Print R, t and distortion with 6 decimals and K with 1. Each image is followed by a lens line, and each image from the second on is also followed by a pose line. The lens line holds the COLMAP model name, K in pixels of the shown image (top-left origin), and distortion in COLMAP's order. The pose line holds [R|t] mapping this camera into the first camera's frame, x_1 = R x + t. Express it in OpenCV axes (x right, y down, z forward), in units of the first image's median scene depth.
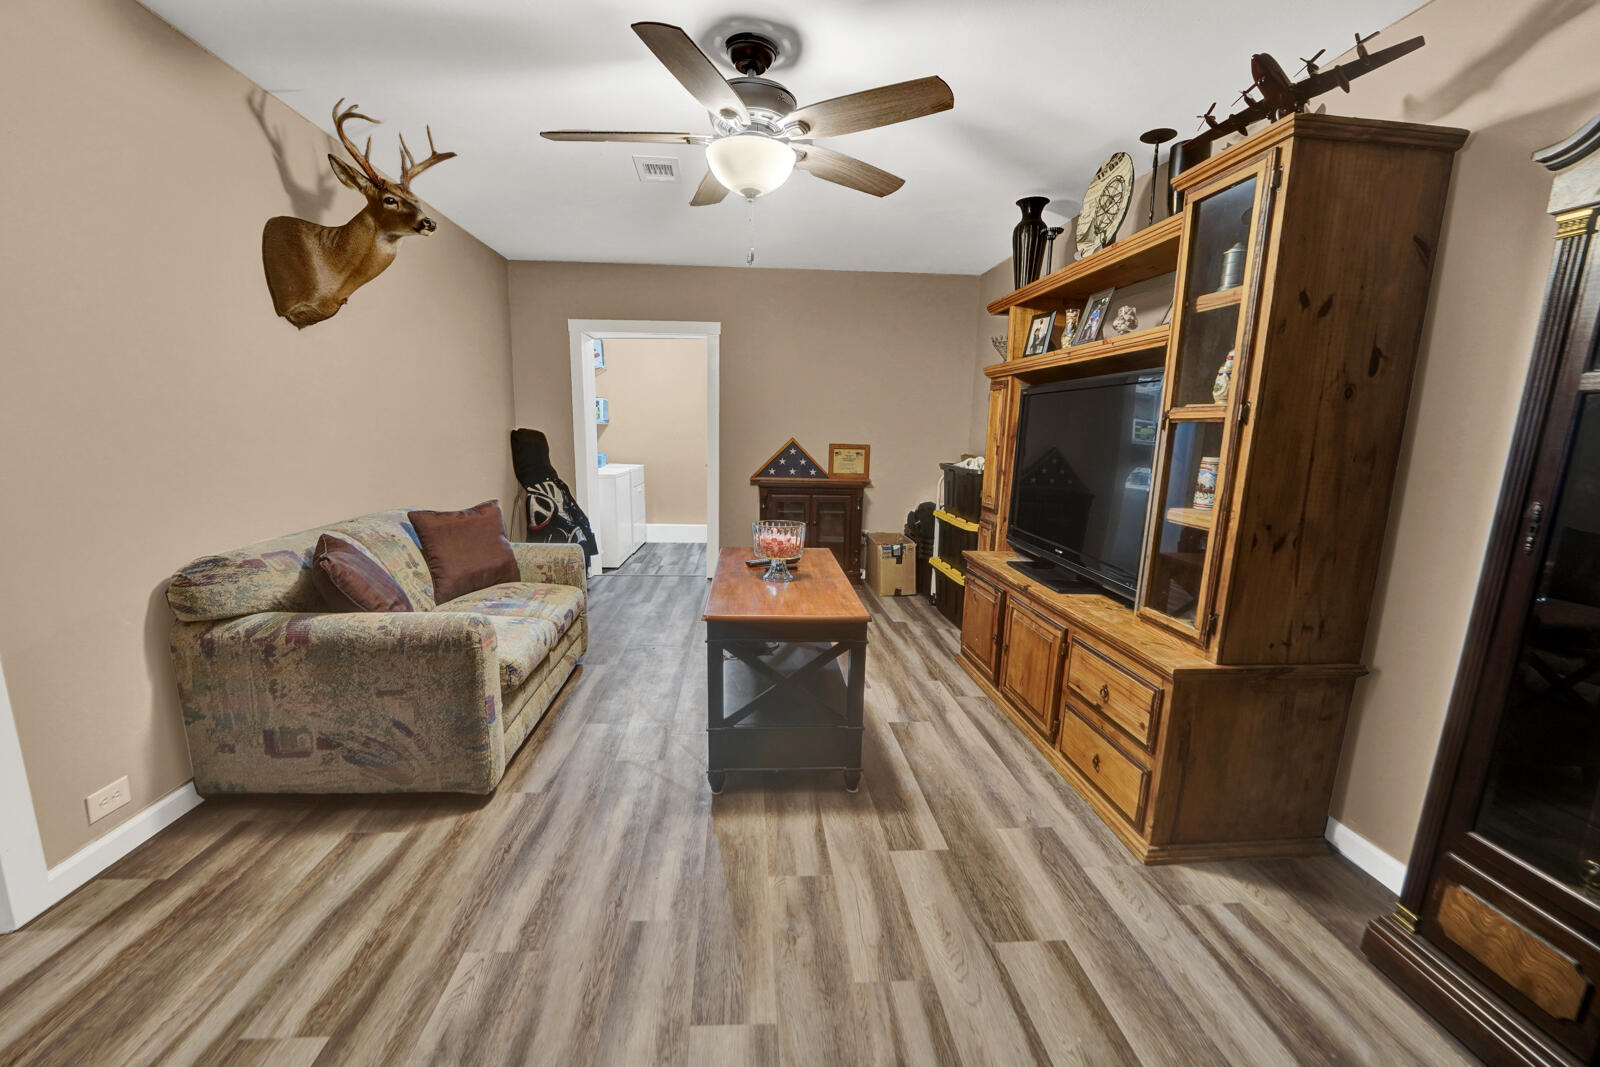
lens RADIAL K [[654.6, 0, 796.0], [0, 654.6, 553.3], [0, 0, 1]] dist [-0.026772, 0.000146]
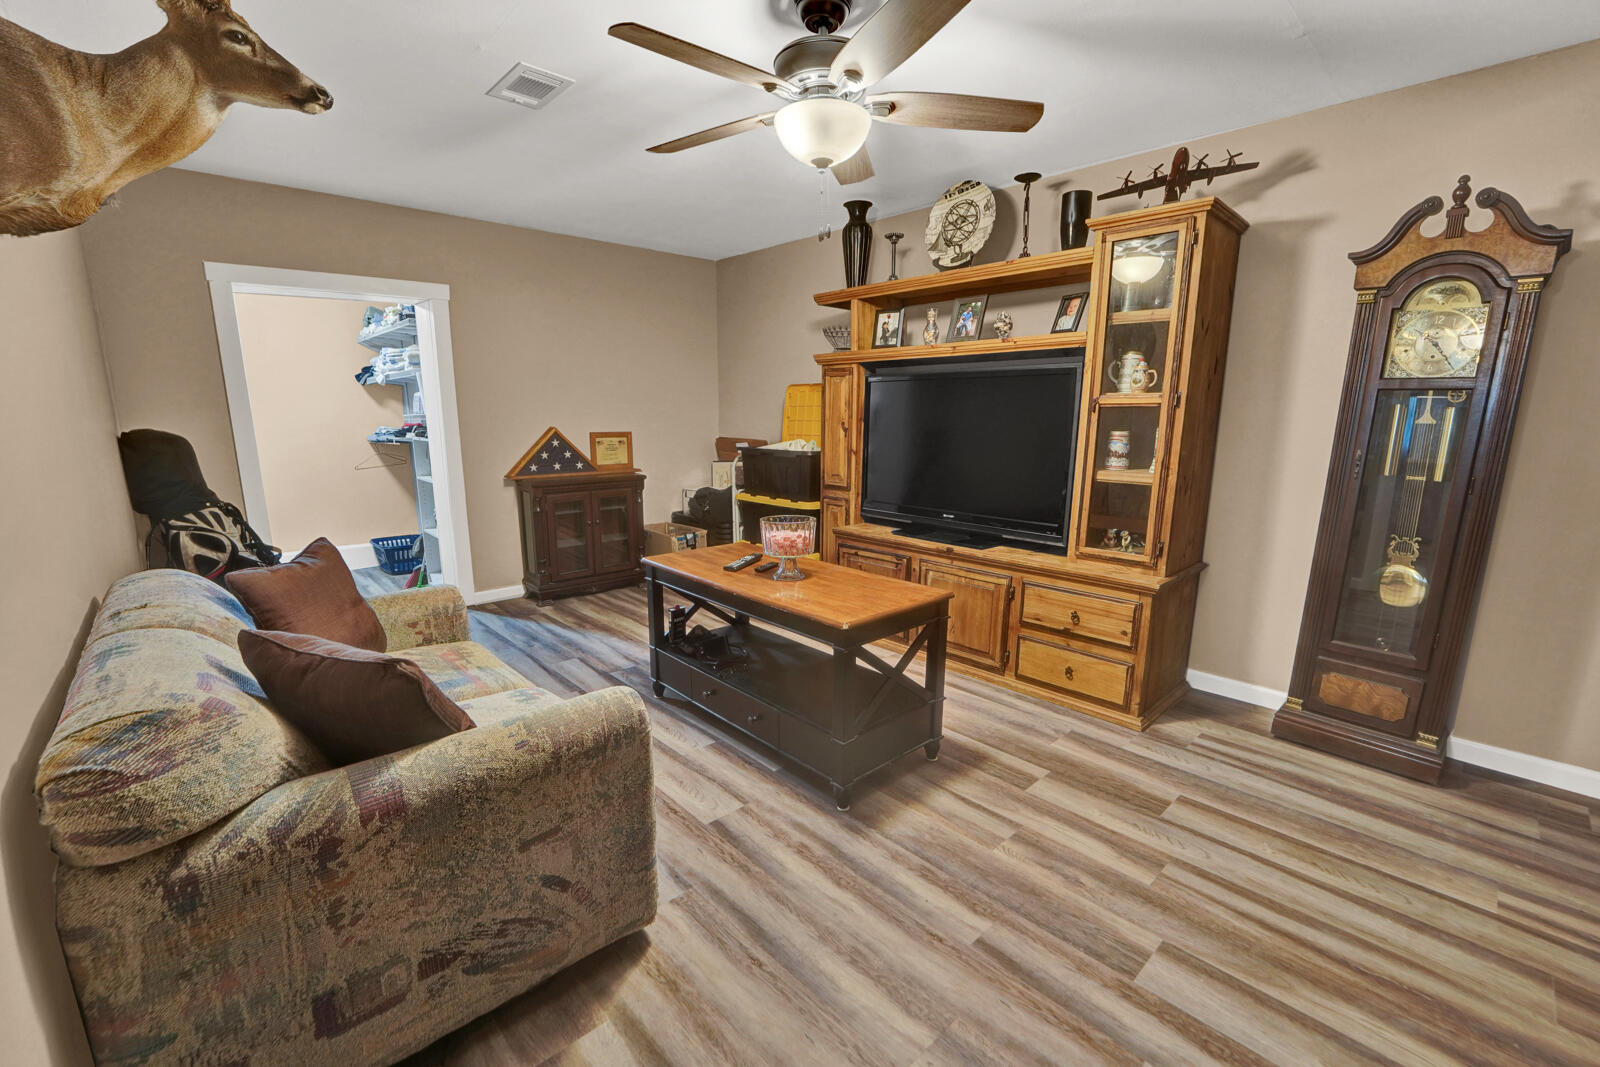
lens RADIAL K [[663.6, 0, 790.0], [0, 663.6, 552.2], [0, 0, 1]] dist [-0.029002, 0.003549]
pose [[0.789259, -0.146404, 0.596353, -0.763446], [0.131947, 0.988911, 0.068149, -0.080368], [-0.599717, 0.024900, 0.799825, 0.302046]]
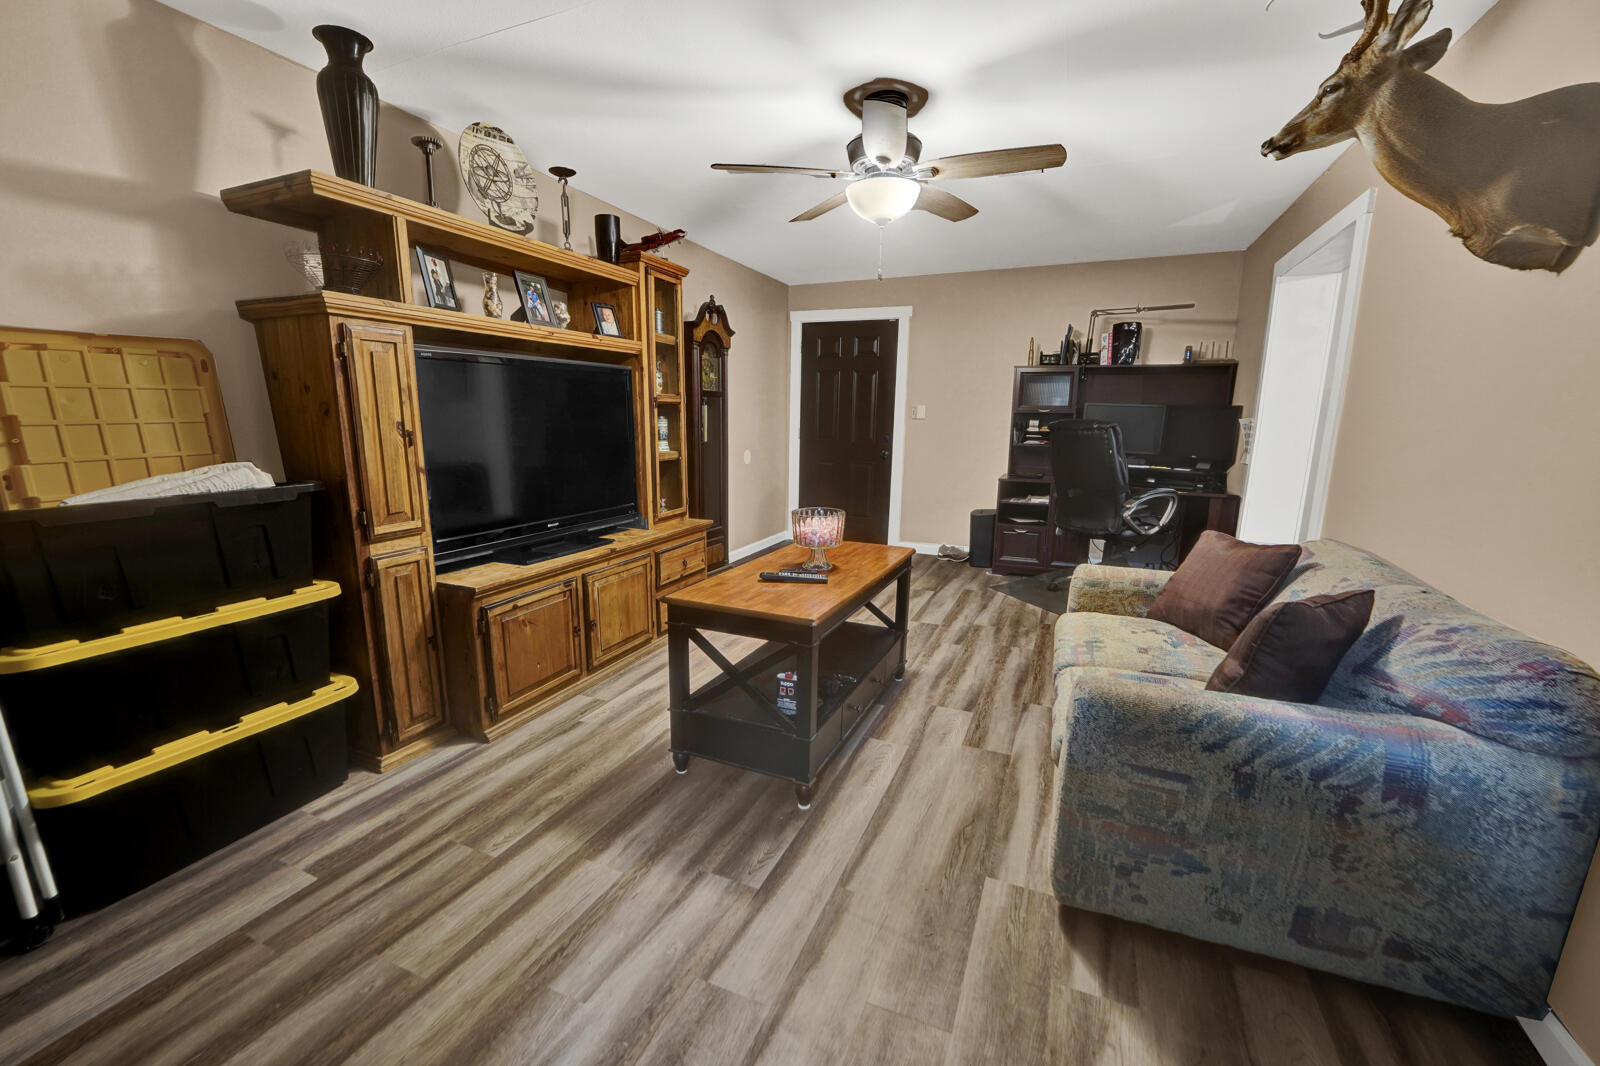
lens RADIAL K [[663.6, 0, 790.0], [0, 663.6, 551.7], [0, 0, 1]] dist [-0.029002, 0.003549]
pose [[-0.882364, -0.128084, 0.452800, -0.571850], [0.058039, 0.925274, 0.374833, -0.467896], [-0.466974, 0.357020, -0.808994, 2.358108]]
